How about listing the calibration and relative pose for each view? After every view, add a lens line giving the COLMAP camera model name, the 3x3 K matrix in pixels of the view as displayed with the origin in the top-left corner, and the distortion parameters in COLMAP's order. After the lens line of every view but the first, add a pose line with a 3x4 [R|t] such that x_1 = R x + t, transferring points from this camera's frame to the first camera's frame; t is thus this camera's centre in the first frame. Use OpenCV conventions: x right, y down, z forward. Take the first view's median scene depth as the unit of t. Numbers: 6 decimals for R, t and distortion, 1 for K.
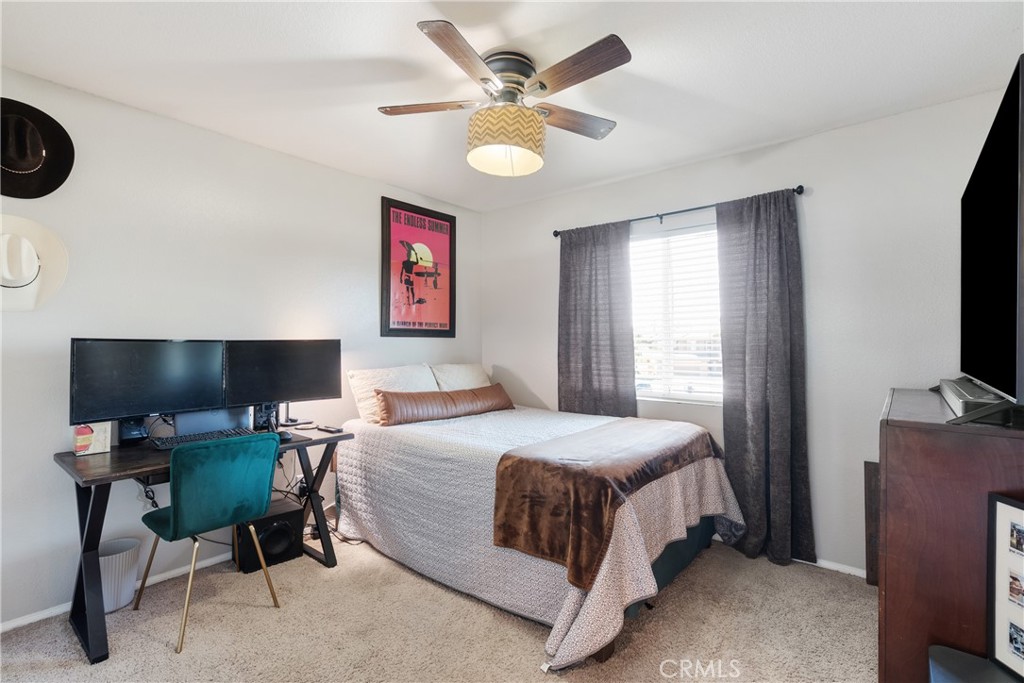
lens RADIAL K [[470.3, 0, 515.4], [0, 470.3, 344.2], [0, 0, 1]] dist [-0.002879, 0.000818]
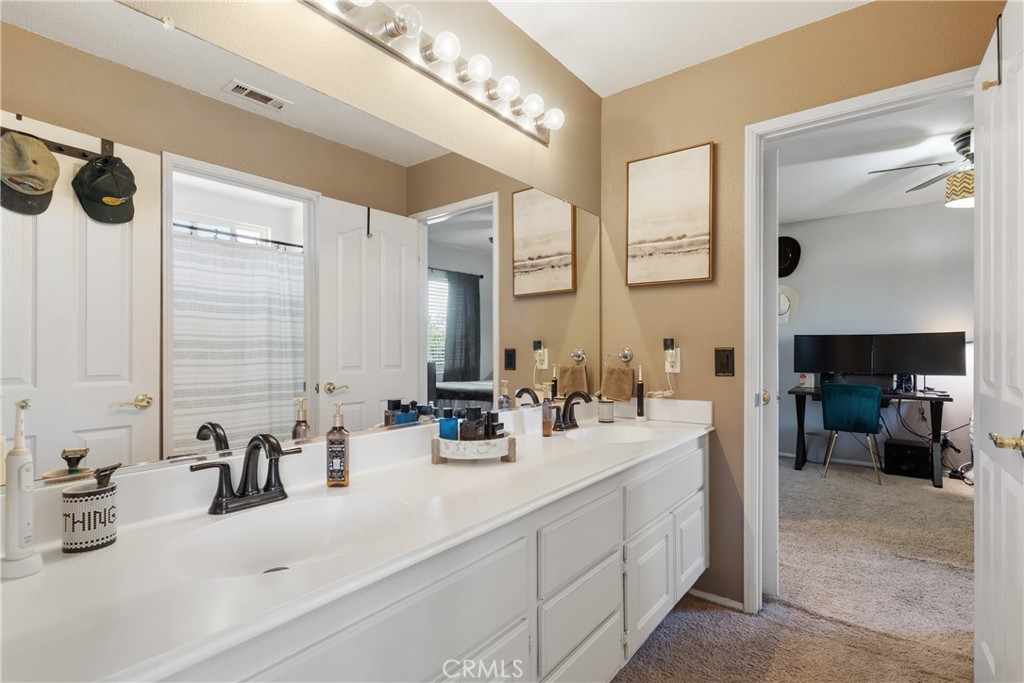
lens RADIAL K [[493.5, 0, 512.5], [0, 493.5, 339.6], [0, 0, 1]] dist [0.001938, 0.000169]
pose [[0.021673, -0.019434, -0.999576, 1.099283], [-0.000424, 0.999811, -0.019448, 0.044120], [0.999765, 0.000845, 0.021661, -0.340399]]
